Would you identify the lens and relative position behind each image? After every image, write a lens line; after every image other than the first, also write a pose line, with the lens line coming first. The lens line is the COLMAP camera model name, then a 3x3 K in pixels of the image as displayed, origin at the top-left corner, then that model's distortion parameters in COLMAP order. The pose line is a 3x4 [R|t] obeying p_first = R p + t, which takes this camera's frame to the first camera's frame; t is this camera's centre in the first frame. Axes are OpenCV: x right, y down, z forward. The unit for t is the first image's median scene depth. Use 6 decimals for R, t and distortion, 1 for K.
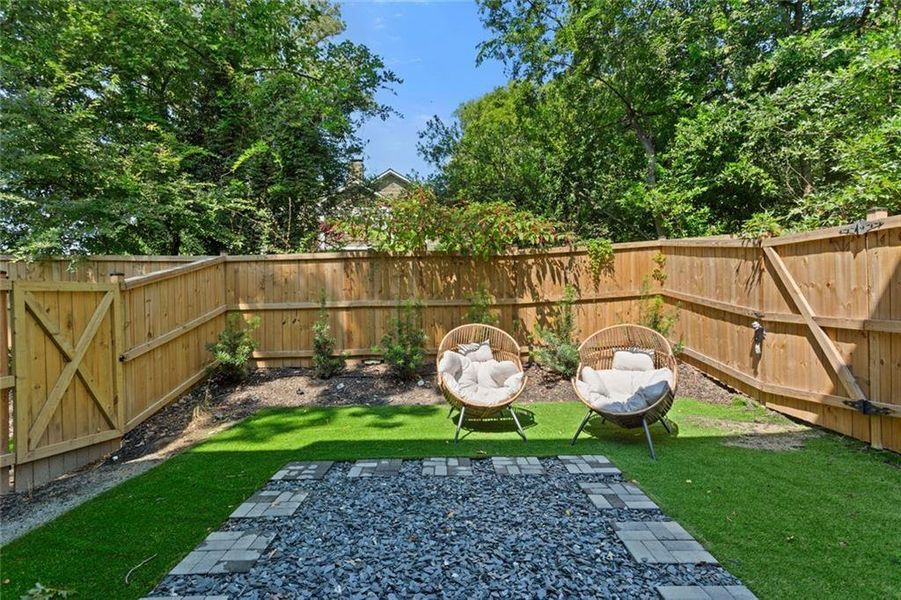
lens RADIAL K [[425.4, 0, 449.9], [0, 425.4, 298.7], [0, 0, 1]] dist [-0.002776, 0.001511]
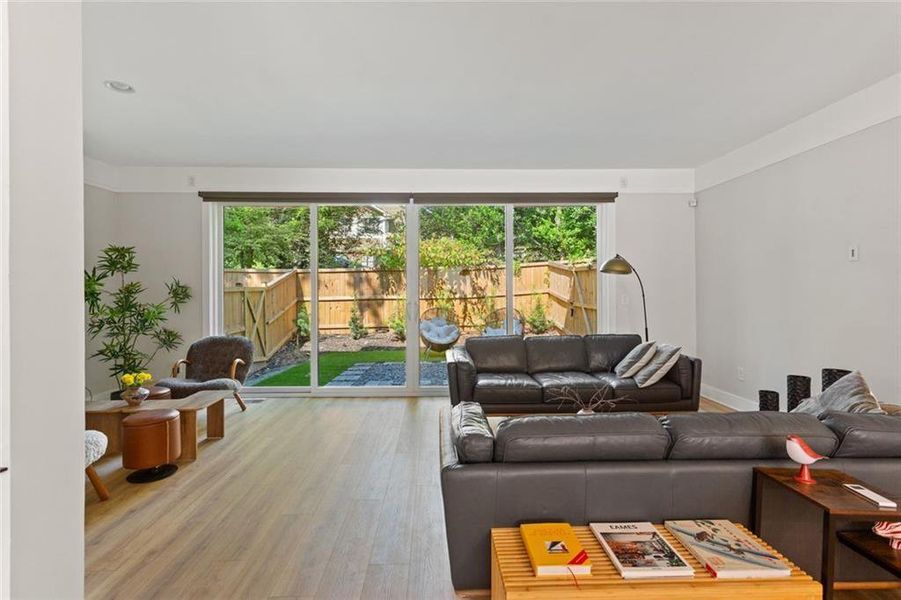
lens RADIAL K [[425.4, 0, 447.7], [0, 425.4, 279.3], [0, 0, 1]] dist [-0.002776, 0.001511]
pose [[0.999406, 0.005736, 0.033981, 0.029497], [-0.004584, 0.999416, -0.033876, -0.004744], [-0.034156, 0.033700, 0.998848, -0.857227]]
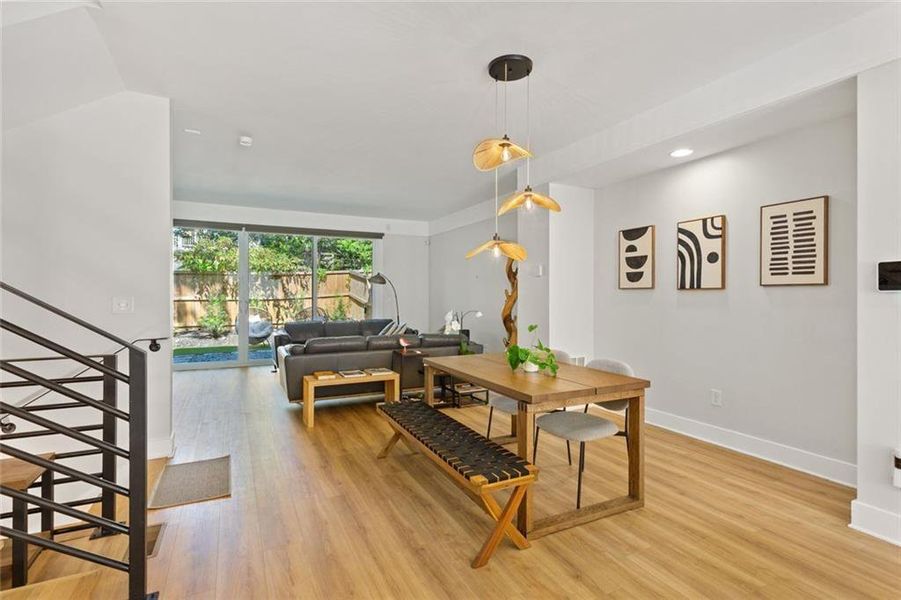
lens RADIAL K [[425.4, 0, 449.6], [0, 425.4, 294.1], [0, 0, 1]] dist [-0.002776, 0.001511]
pose [[0.888146, 0.011576, 0.459415, -0.046774], [-0.007619, 0.999916, -0.010464, 0.002026], [-0.459498, 0.005793, 0.888160, -1.345523]]
